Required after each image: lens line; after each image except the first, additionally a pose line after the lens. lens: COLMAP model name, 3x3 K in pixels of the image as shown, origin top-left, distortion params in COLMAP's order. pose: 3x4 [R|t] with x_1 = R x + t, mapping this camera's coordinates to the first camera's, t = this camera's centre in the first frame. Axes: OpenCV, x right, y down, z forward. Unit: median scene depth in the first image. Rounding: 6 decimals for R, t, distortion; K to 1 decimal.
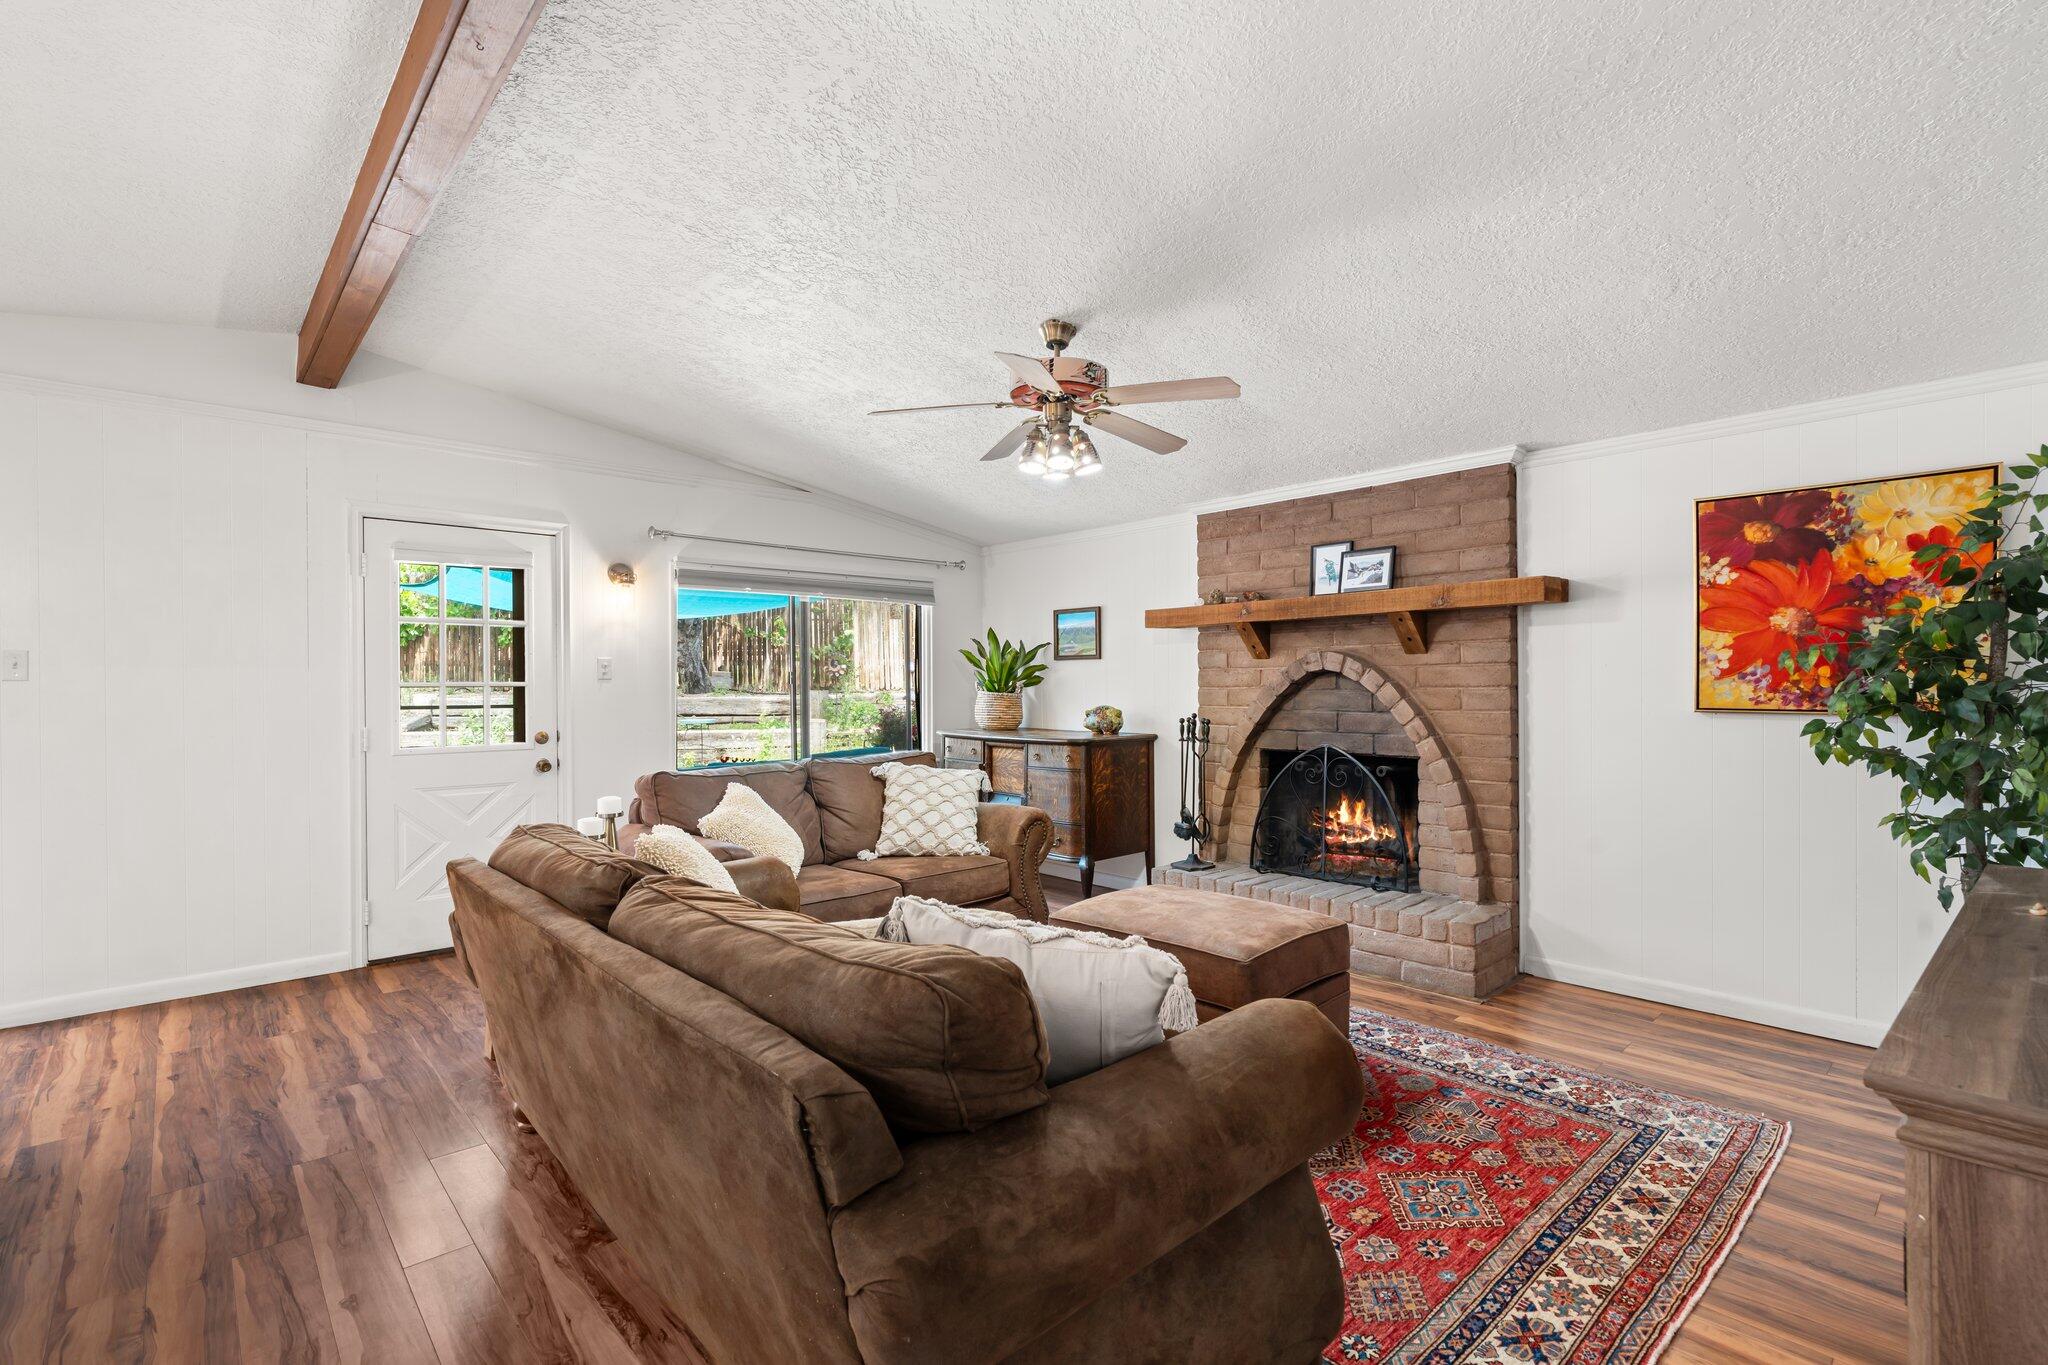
lens RADIAL K [[932.6, 0, 1012.9], [0, 932.6, 674.8], [0, 0, 1]] dist [0.003081, 0.000233]
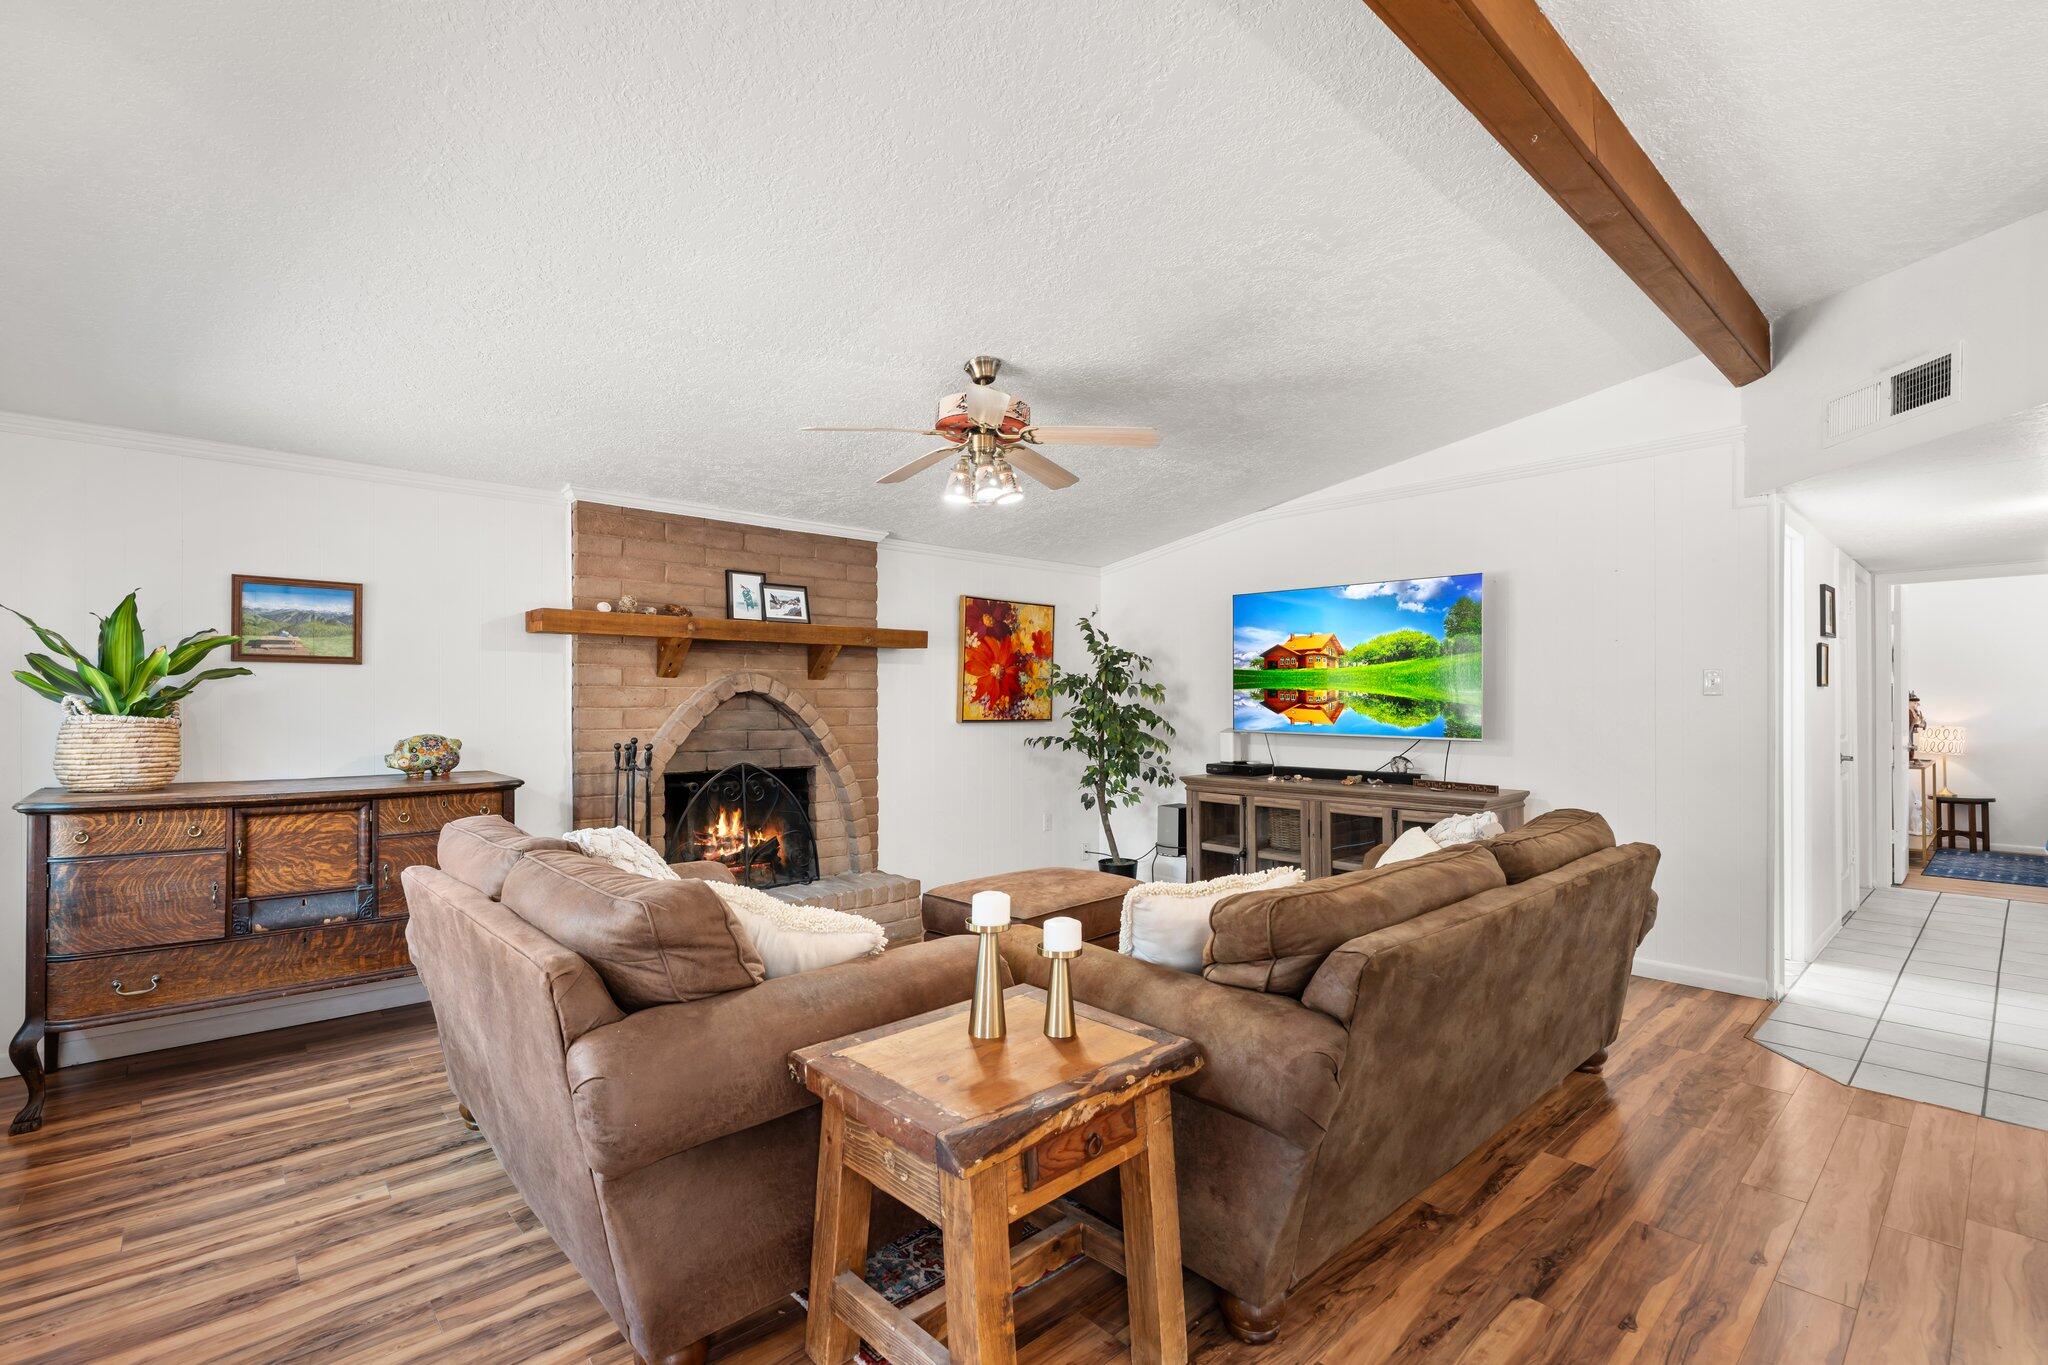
lens RADIAL K [[921.7, 0, 1024.3], [0, 921.7, 685.5], [0, 0, 1]] dist [-0.024411, 0.013866]
pose [[-0.001585, 0.024759, 0.999692, -0.740574], [-0.011769, 0.999624, -0.024776, 0.011077], [-0.999929, -0.011804, -0.001293, 0.722300]]
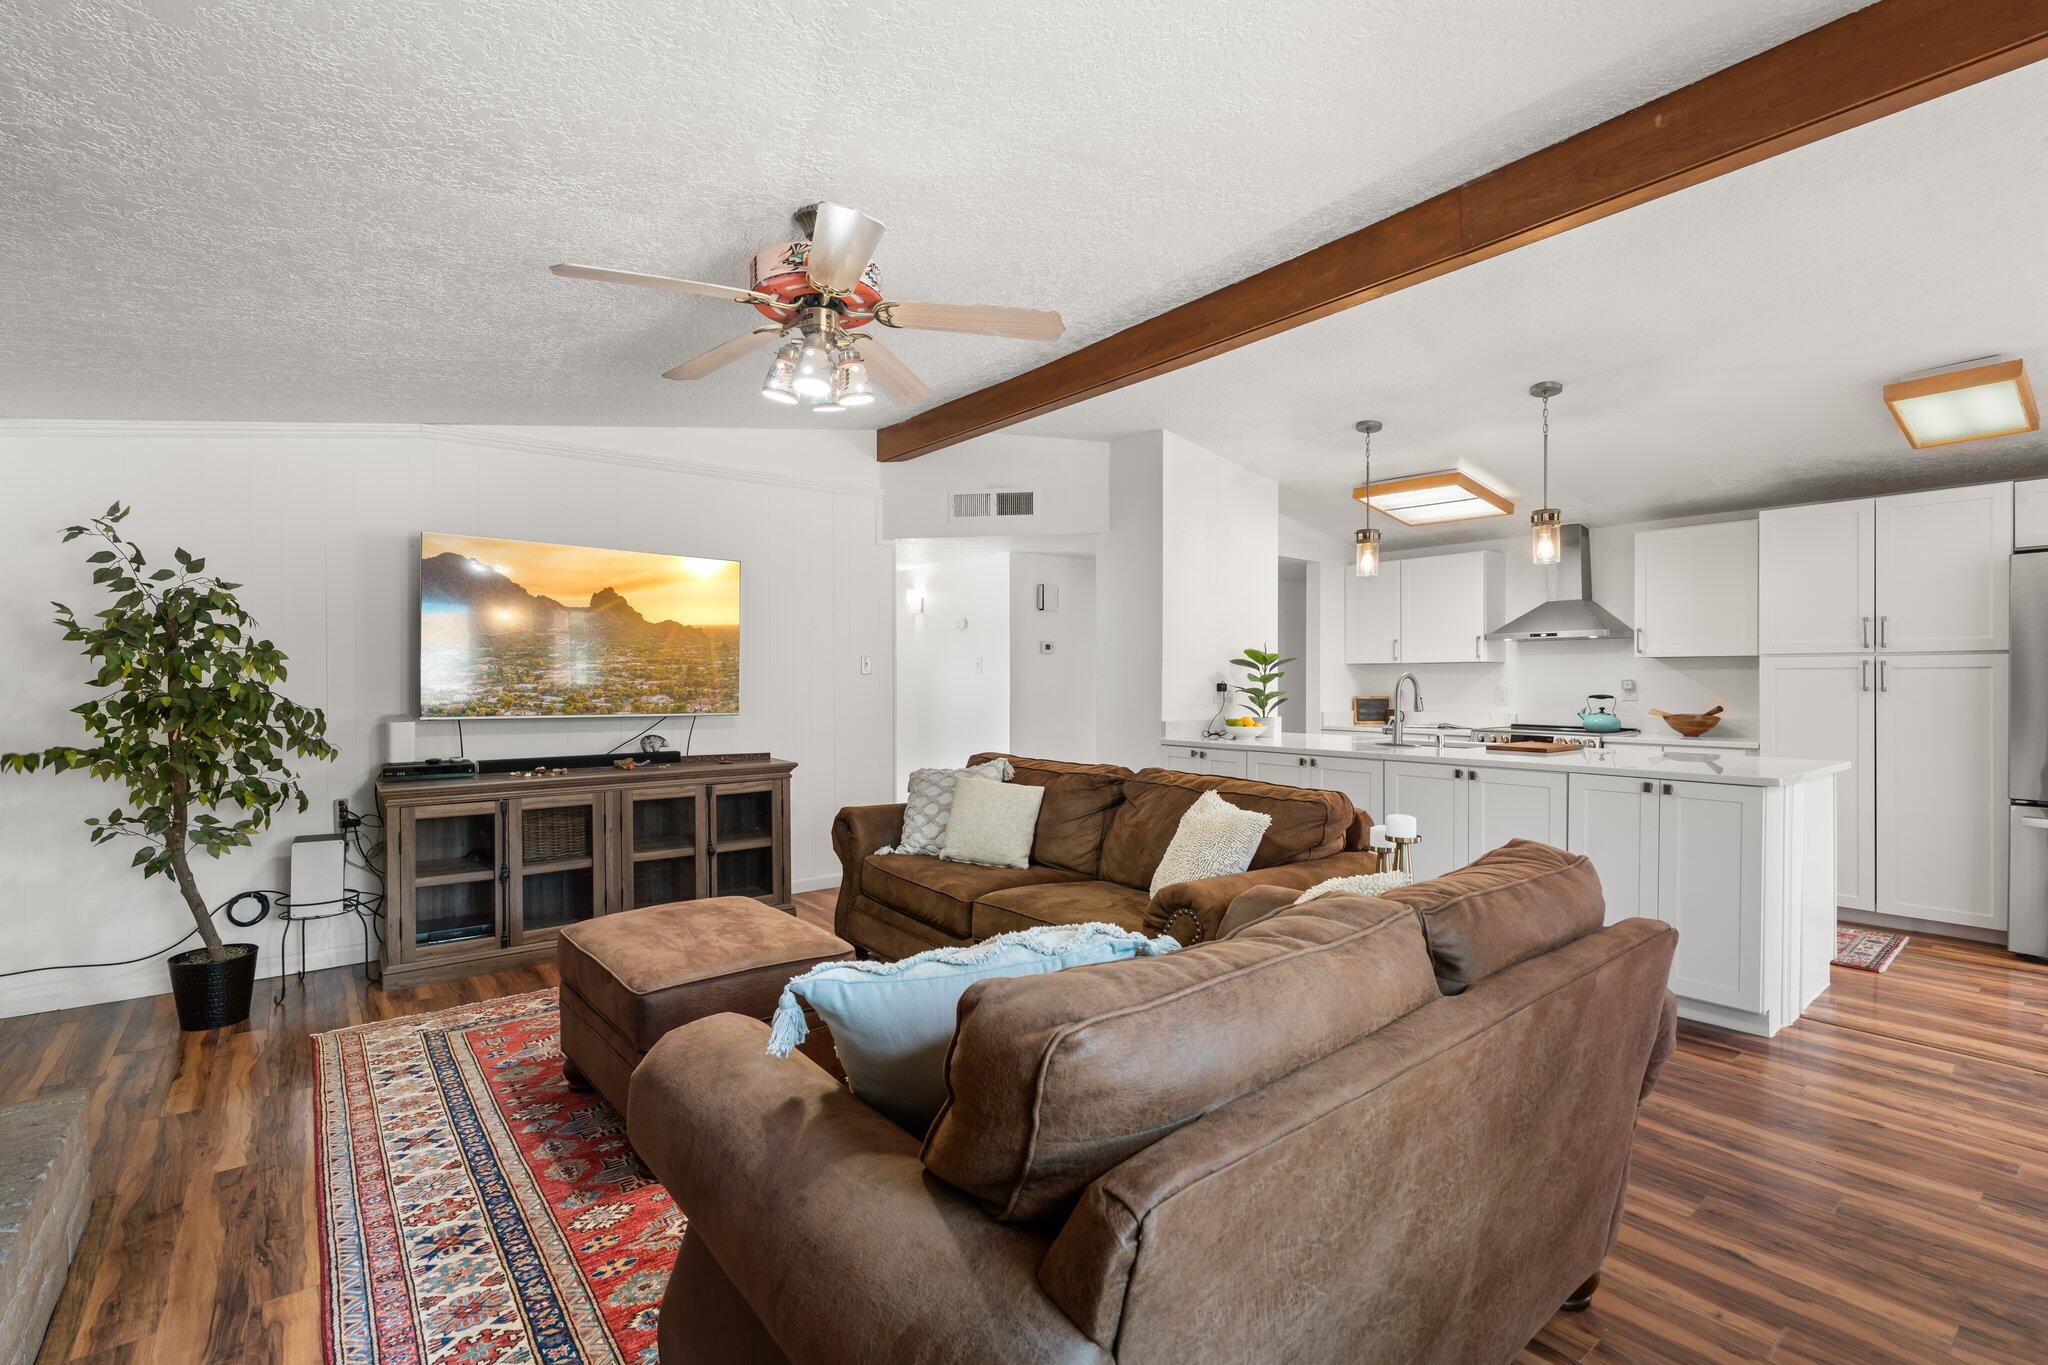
lens RADIAL K [[921.7, 0, 1024.3], [0, 921.7, 685.5], [0, 0, 1]] dist [-0.024411, 0.013866]
pose [[-0.997722, 0.006819, 0.067121, -0.118584], [0.006578, 0.999971, -0.003814, 0.016031], [-0.067145, -0.003364, -0.997738, 1.278724]]
